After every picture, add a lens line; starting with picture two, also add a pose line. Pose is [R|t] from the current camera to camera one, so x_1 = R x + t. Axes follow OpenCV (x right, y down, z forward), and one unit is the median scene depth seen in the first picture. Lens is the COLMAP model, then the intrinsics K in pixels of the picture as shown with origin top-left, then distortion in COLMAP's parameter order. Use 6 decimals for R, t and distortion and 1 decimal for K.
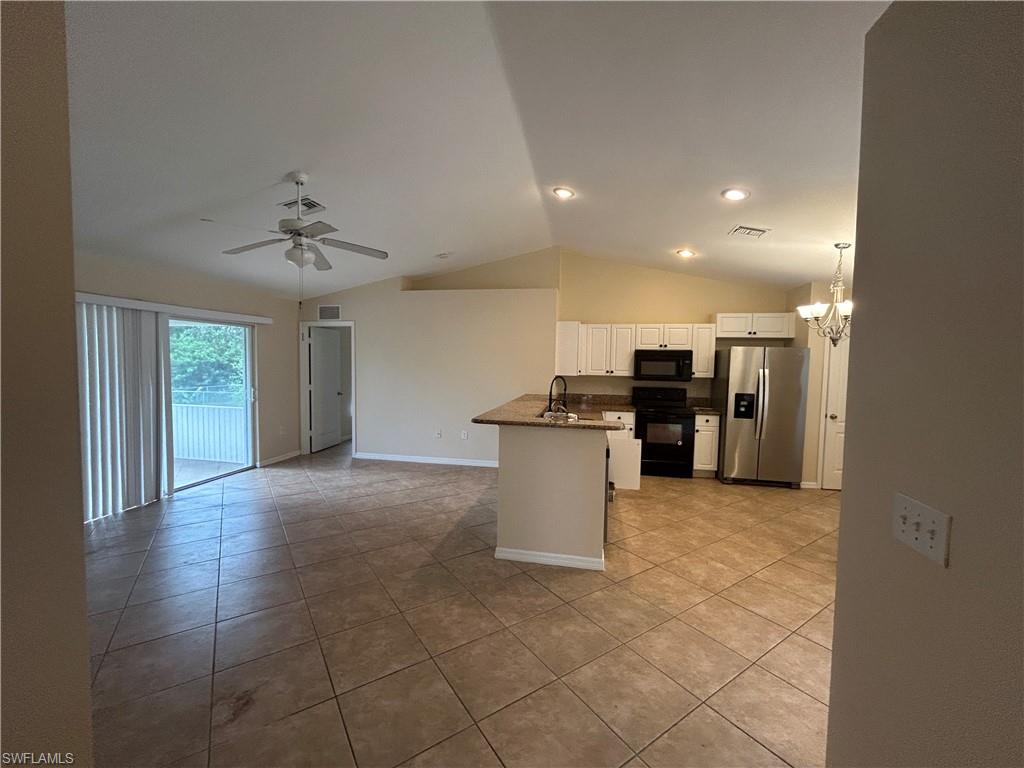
lens RADIAL K [[415.6, 0, 510.5], [0, 415.6, 383.7], [0, 0, 1]] dist [-0.001375, 0.000652]
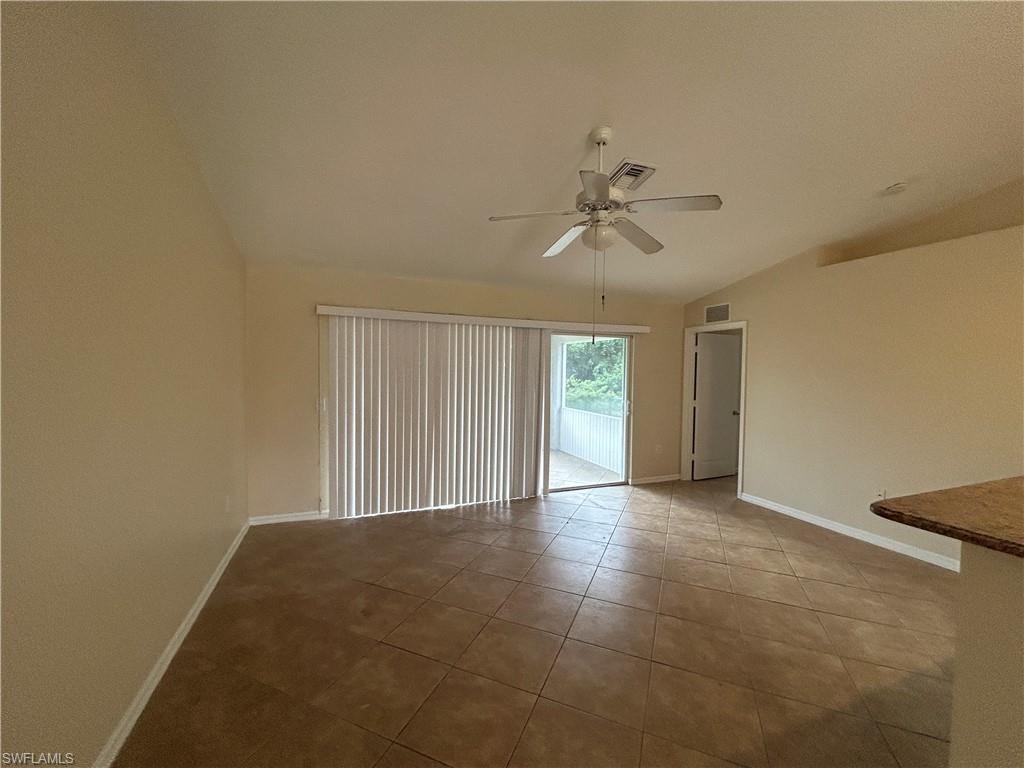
lens RADIAL K [[415.6, 0, 510.5], [0, 415.6, 383.7], [0, 0, 1]] dist [-0.001375, 0.000652]
pose [[0.543753, 0.021197, -0.838977, 0.035587], [-0.048049, 0.998828, -0.005906, -0.010121], [0.837869, 0.043523, 0.544134, 0.251128]]
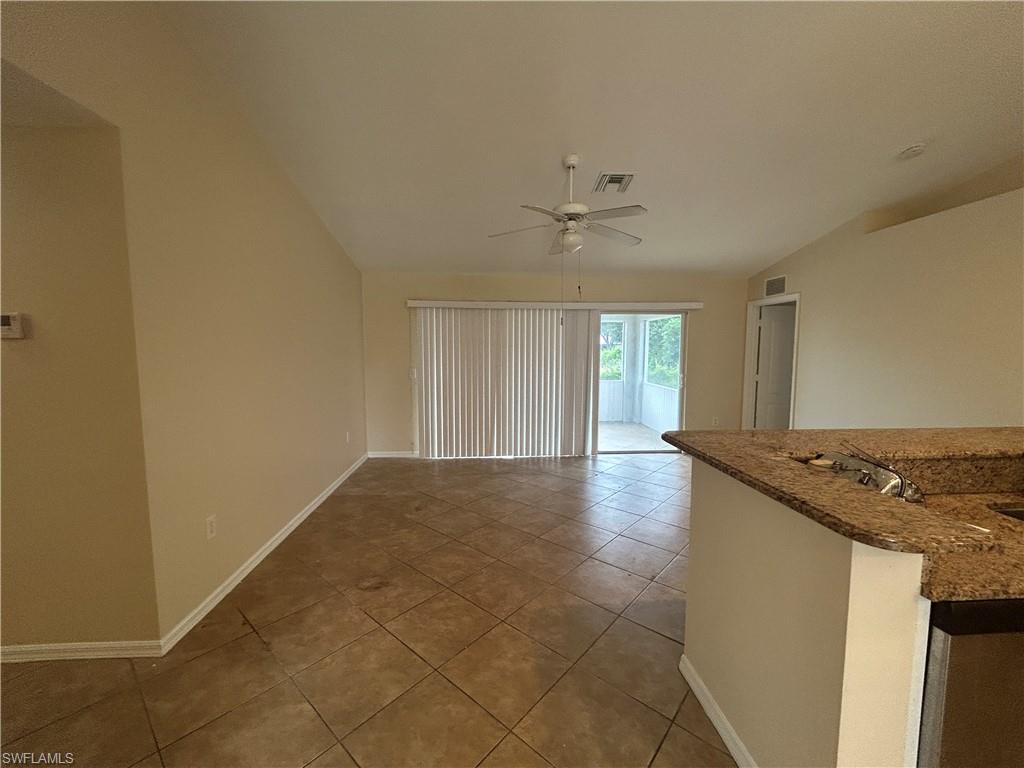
lens RADIAL K [[415.6, 0, 510.5], [0, 415.6, 383.7], [0, 0, 1]] dist [-0.001375, 0.000652]
pose [[0.253620, 0.069366, -0.964813, 0.255587], [-0.045262, 0.997184, 0.059795, -0.008203], [0.966244, 0.028504, 0.256046, 0.342467]]
